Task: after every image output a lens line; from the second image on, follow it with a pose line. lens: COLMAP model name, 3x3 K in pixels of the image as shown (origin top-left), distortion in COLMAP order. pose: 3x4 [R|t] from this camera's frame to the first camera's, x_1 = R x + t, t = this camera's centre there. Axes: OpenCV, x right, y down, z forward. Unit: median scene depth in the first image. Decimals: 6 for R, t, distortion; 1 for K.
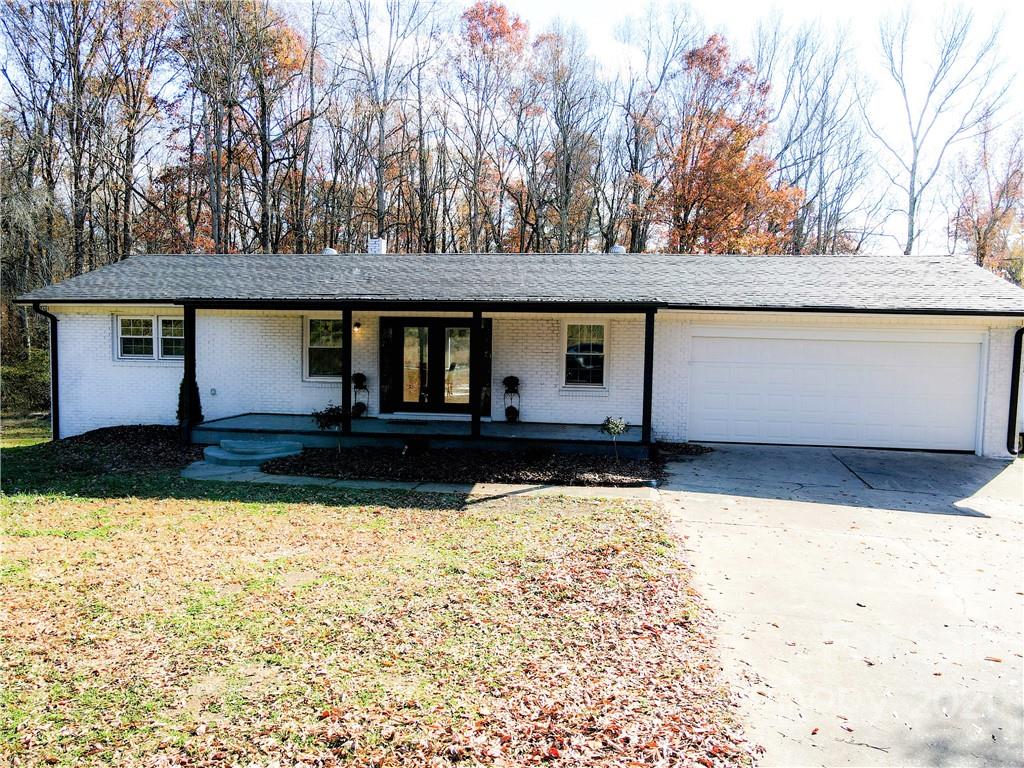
lens RADIAL K [[751.9, 0, 508.4], [0, 751.9, 388.2], [0, 0, 1]] dist [0.002602, 0.026878]
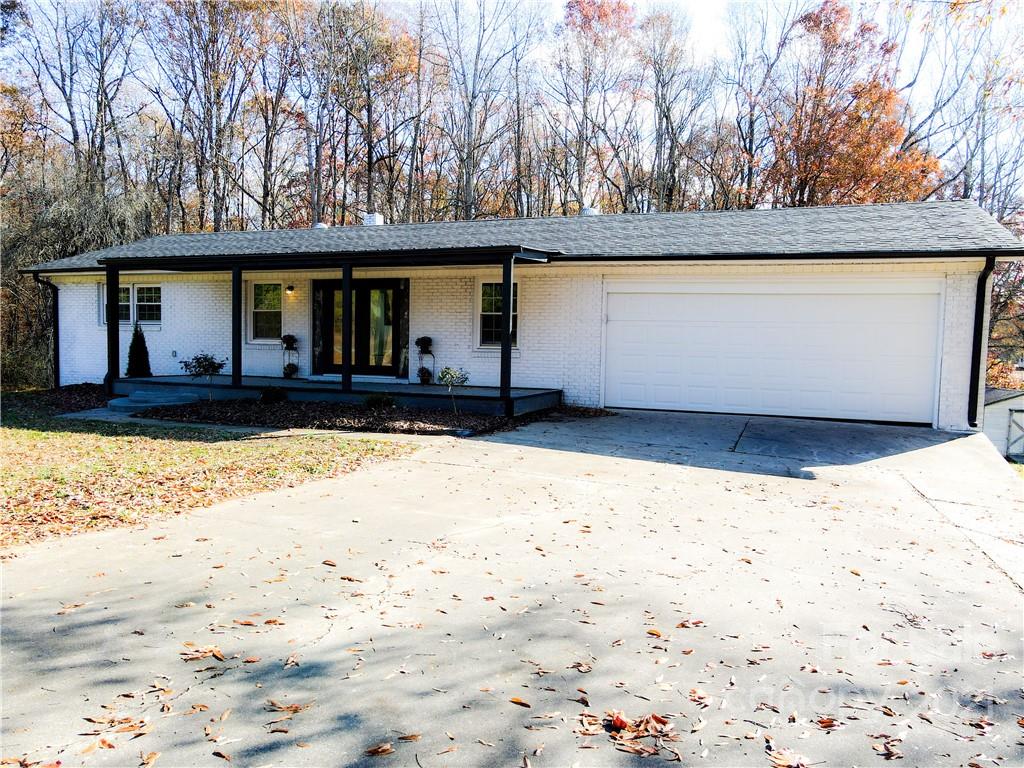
lens RADIAL K [[751.9, 0, 508.4], [0, 751.9, 388.2], [0, 0, 1]] dist [0.002602, 0.026878]
pose [[0.972851, 0.016196, -0.230867, 0.334625], [-0.018043, 0.999820, -0.005893, 0.054507], [0.230730, 0.009899, 0.972967, 0.077257]]
